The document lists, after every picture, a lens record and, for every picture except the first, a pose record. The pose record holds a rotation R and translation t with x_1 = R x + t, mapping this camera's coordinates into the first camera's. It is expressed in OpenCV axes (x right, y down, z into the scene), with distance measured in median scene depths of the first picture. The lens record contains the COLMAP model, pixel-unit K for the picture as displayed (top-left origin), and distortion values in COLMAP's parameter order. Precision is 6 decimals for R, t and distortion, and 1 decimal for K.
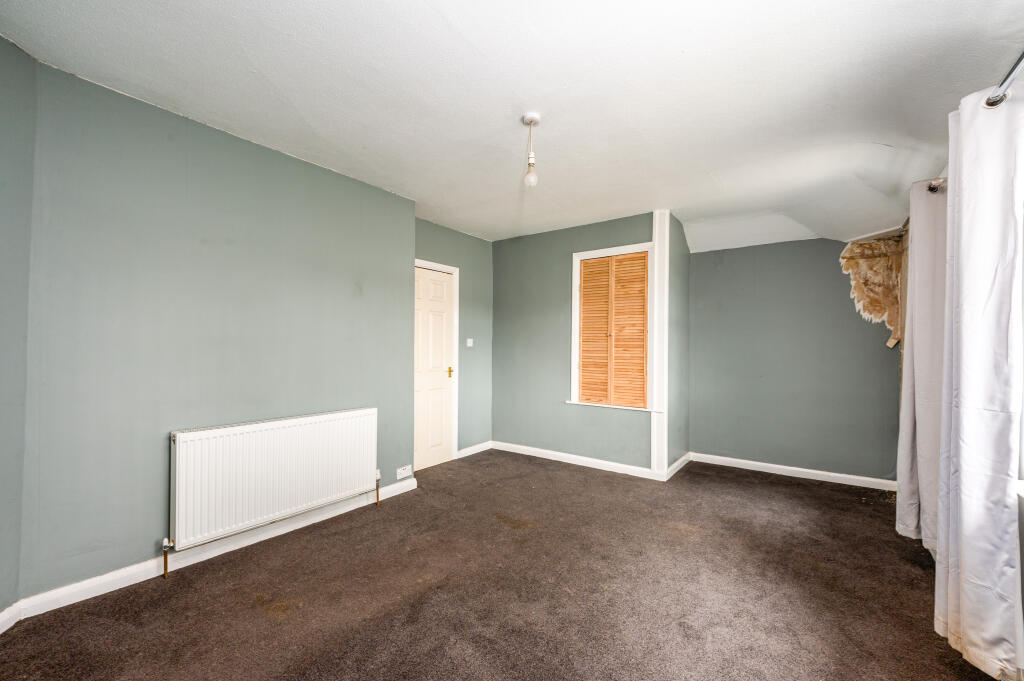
lens RADIAL K [[420.3, 0, 513.7], [0, 420.3, 345.9], [0, 0, 1]] dist [0.016538, -0.003503]
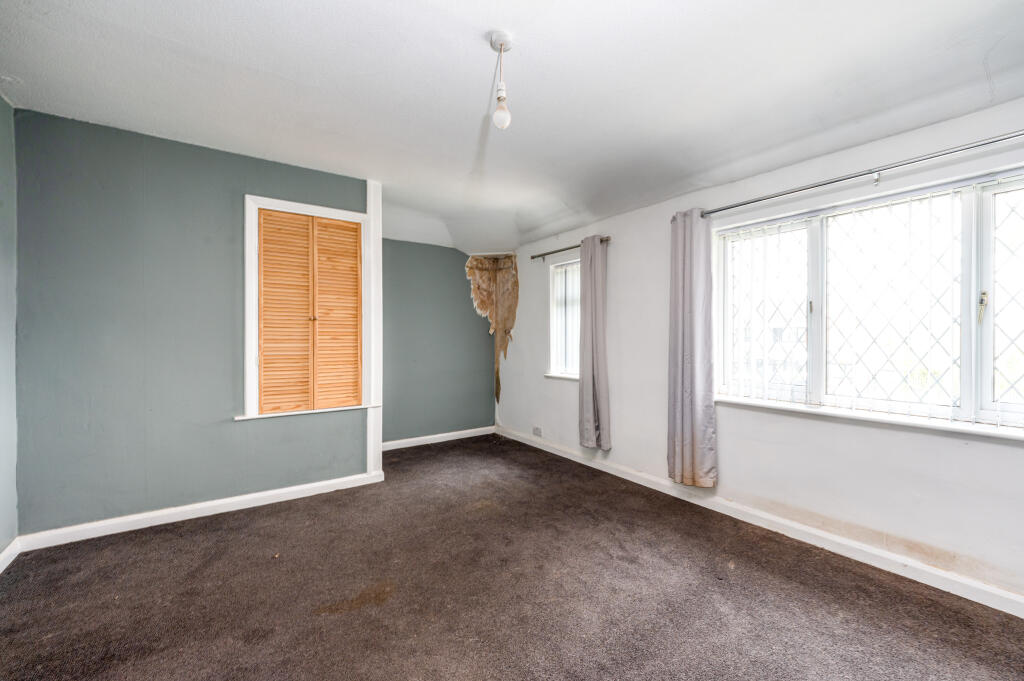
lens RADIAL K [[420.3, 0, 510.0], [0, 420.3, 342.0], [0, 0, 1]] dist [0.016538, -0.003503]
pose [[0.329140, -0.017668, 0.944116, -0.424713], [0.000881, 0.999830, 0.018403, 0.002698], [-0.944281, -0.005226, 0.329099, 0.447930]]
